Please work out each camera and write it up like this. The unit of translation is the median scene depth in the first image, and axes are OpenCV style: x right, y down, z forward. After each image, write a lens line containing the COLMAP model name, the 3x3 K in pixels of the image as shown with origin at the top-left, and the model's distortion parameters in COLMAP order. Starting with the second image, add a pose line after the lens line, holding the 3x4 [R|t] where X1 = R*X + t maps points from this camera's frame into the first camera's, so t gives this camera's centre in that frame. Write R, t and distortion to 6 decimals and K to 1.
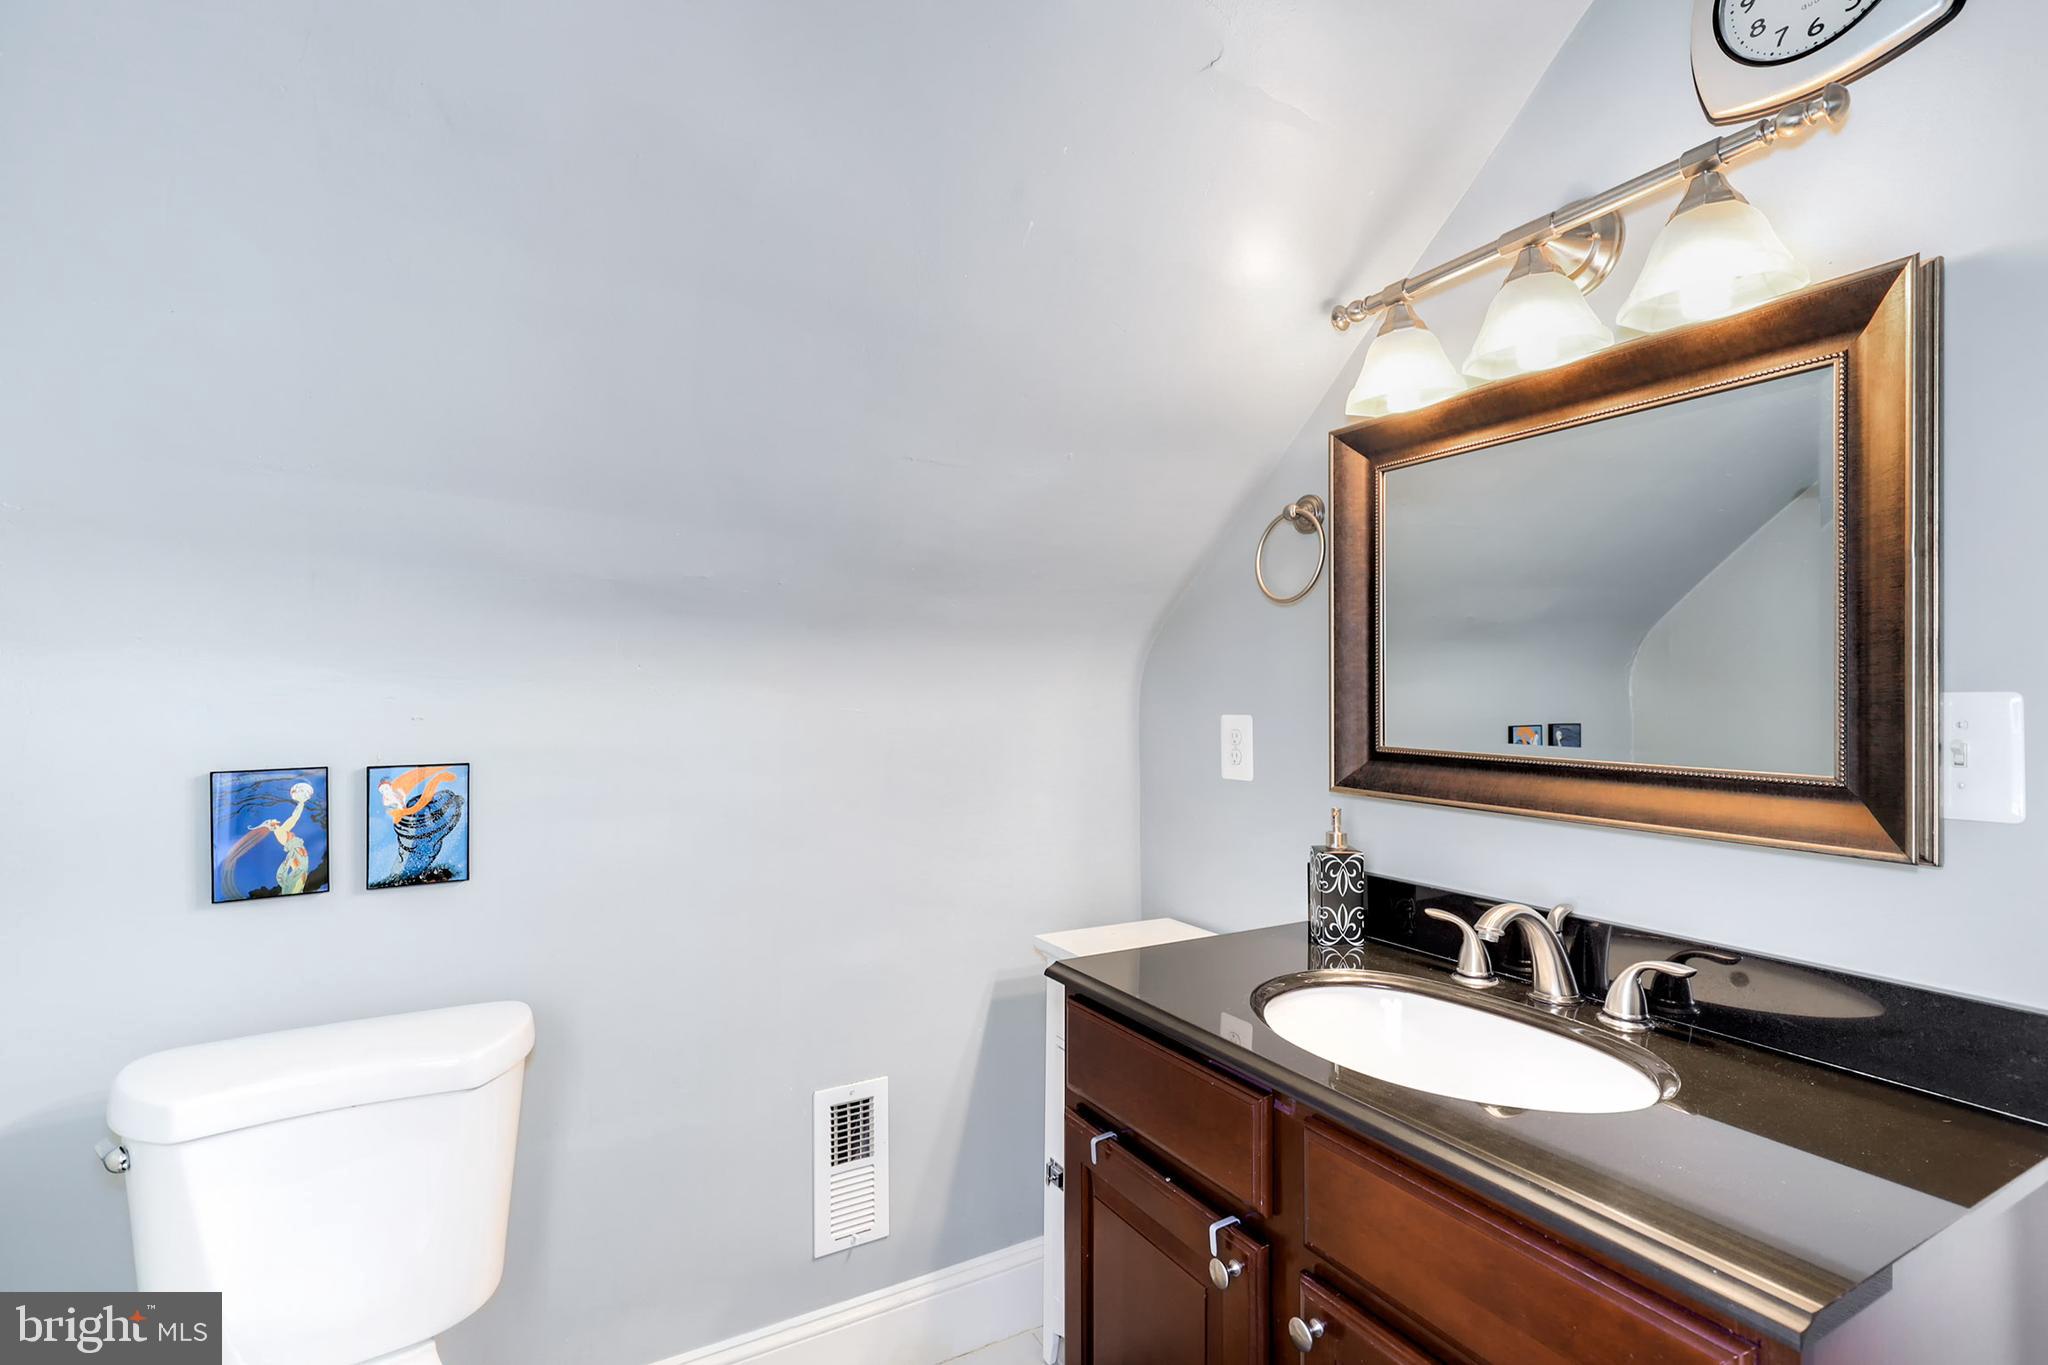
lens RADIAL K [[930.0, 0, 1023.0], [0, 930.0, 697.0], [0, 0, 1]] dist [0.008041, 0.000179]
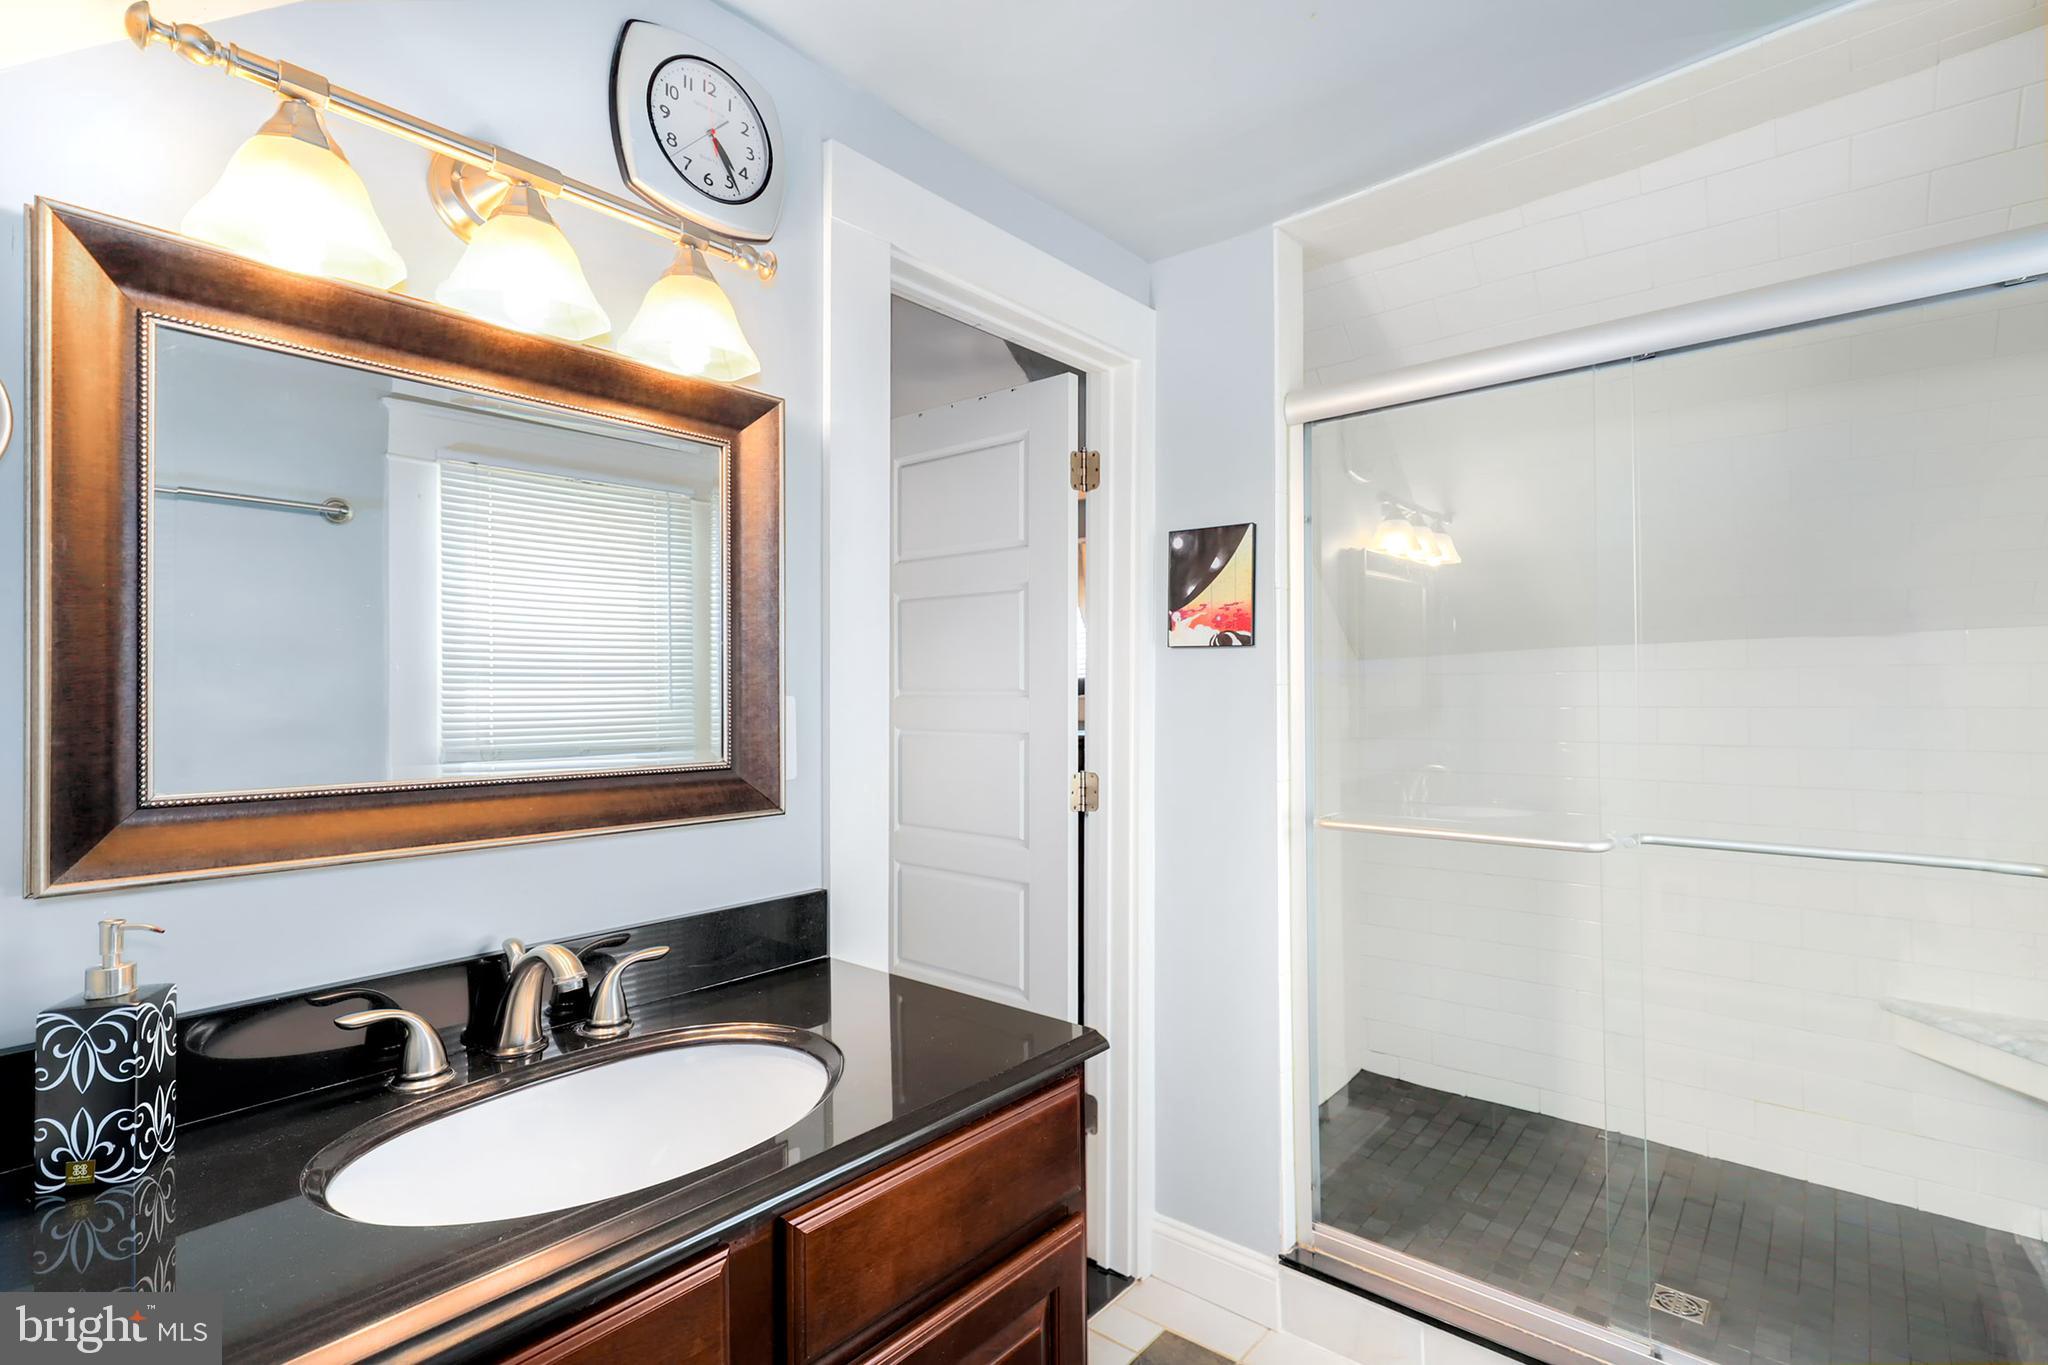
lens RADIAL K [[980.9, 0, 1024.0], [0, 980.9, 682.5], [0, 0, 1]] dist [0.016274, 0.000958]
pose [[-0.327010, 0.017211, 0.944864, -0.479447], [0.016726, 0.999783, -0.012423, -0.000421], [-0.944873, 0.011741, -0.327227, 0.880671]]
